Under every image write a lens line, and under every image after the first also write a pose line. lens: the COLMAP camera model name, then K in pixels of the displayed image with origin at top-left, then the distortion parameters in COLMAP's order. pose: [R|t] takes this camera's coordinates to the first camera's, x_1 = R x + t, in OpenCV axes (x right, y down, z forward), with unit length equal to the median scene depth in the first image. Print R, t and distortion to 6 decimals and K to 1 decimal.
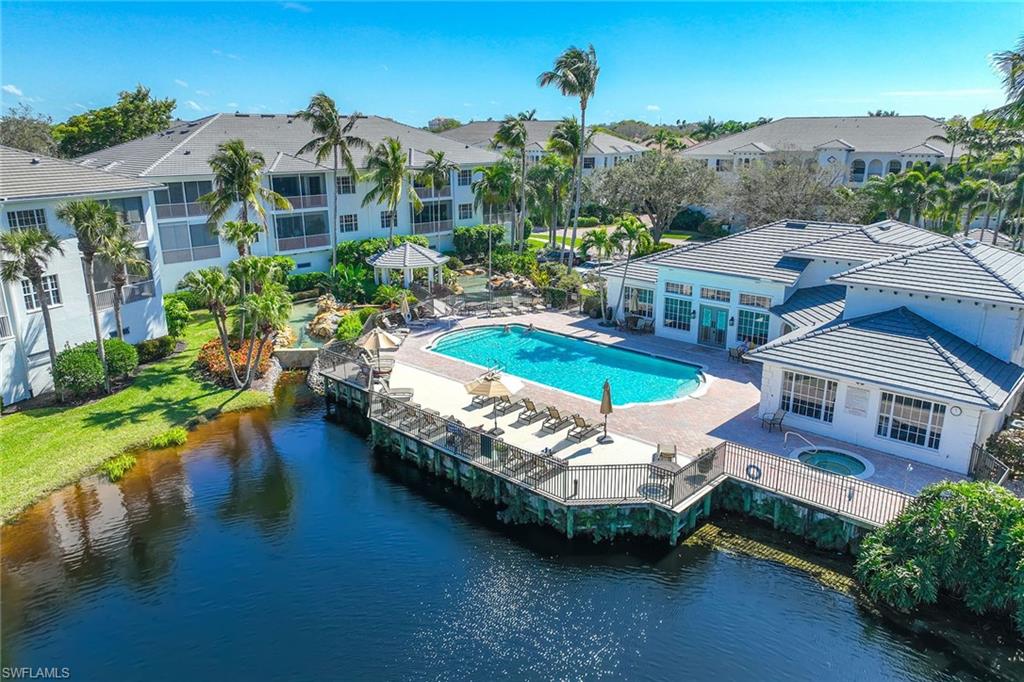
lens RADIAL K [[717.0, 0, 512.0], [0, 717.0, 341.0], [0, 0, 1]] dist [0.016077, -0.001976]
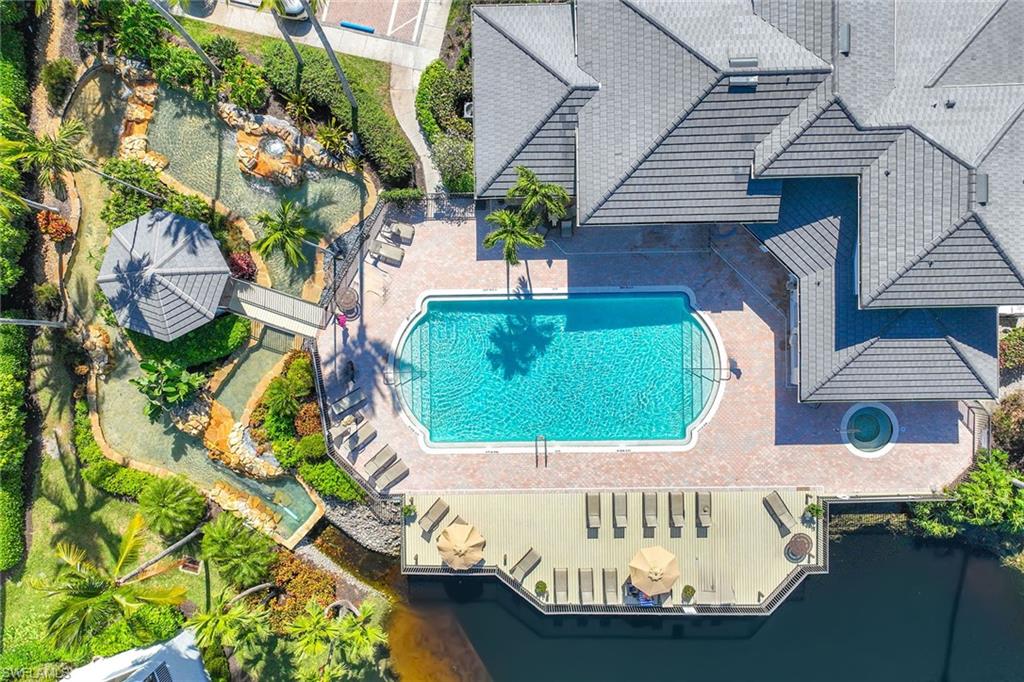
lens RADIAL K [[717.0, 0, 512.0], [0, 717.0, 341.0], [0, 0, 1]] dist [0.016077, -0.001976]
pose [[0.724620, -0.688892, -0.018823, 0.065153], [0.209445, 0.194122, 0.958358, -0.882108], [-0.656551, -0.698387, 0.284949, 0.789734]]
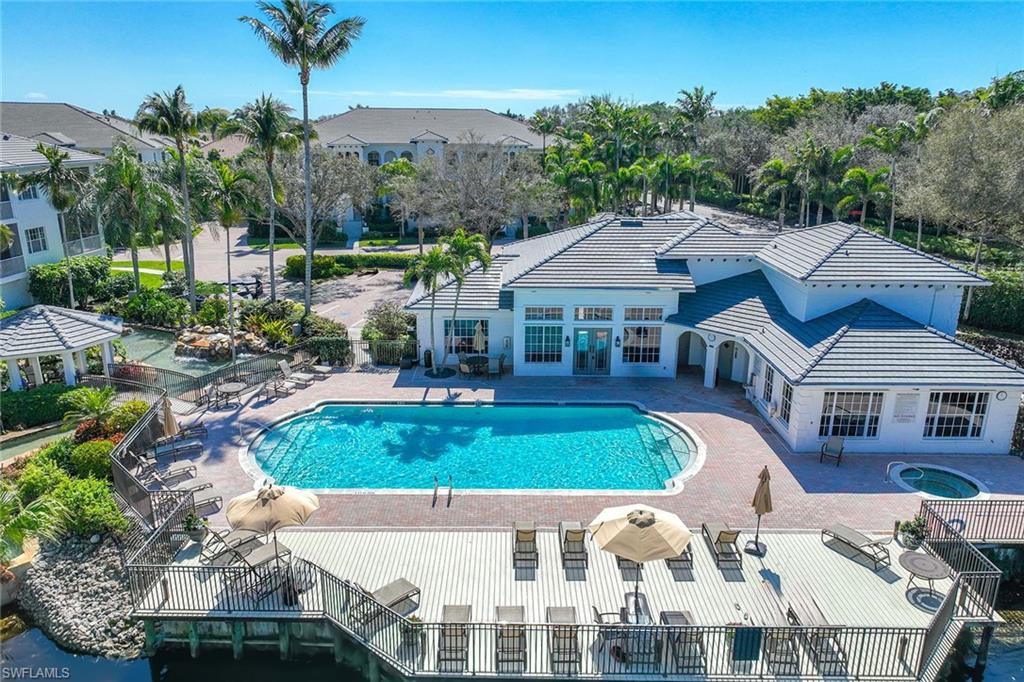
lens RADIAL K [[717.0, 0, 512.0], [0, 717.0, 341.0], [0, 0, 1]] dist [0.016077, -0.001976]
pose [[0.732569, -0.189609, 0.653752, -0.341674], [0.183936, 0.979833, 0.078071, -0.117666], [-0.655370, 0.063056, 0.752671, 0.442621]]
